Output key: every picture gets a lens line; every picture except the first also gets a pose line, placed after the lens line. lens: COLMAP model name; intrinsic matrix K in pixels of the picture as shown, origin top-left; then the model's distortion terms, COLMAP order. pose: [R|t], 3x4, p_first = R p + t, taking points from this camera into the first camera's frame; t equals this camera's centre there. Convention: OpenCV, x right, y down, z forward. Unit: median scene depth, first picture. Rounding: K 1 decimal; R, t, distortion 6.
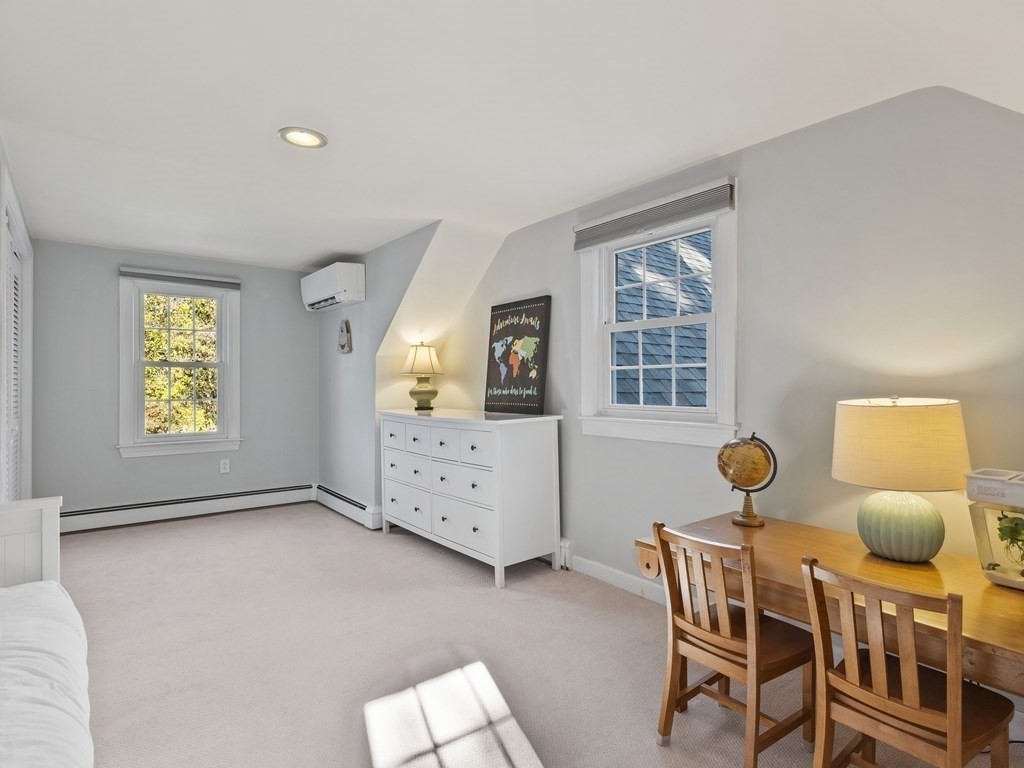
lens RADIAL K [[552.8, 0, 509.3], [0, 552.8, 381.2], [0, 0, 1]] dist [0.004565, -0.000676]
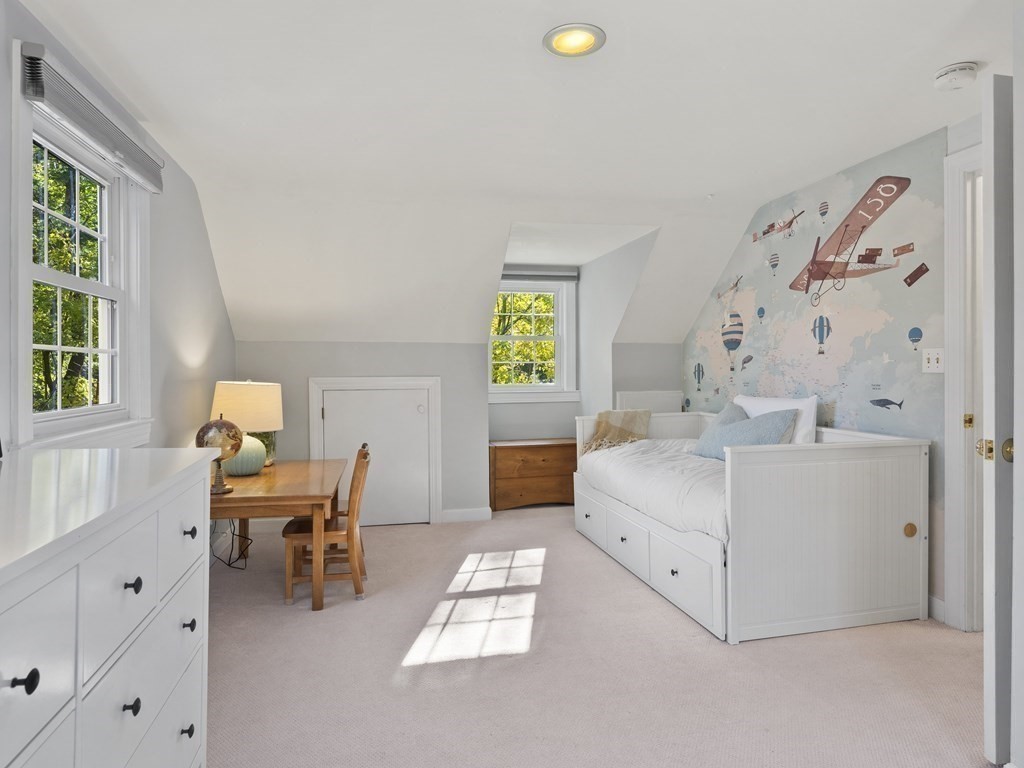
lens RADIAL K [[626.6, 0, 510.8], [0, 626.6, 377.9], [0, 0, 1]] dist [-0.001311, 0.000057]
pose [[-0.905858, 0.012068, 0.423410, -0.511008], [0.015643, 0.999865, 0.004969, 0.011836], [-0.423293, 0.011125, -0.905925, 1.425466]]
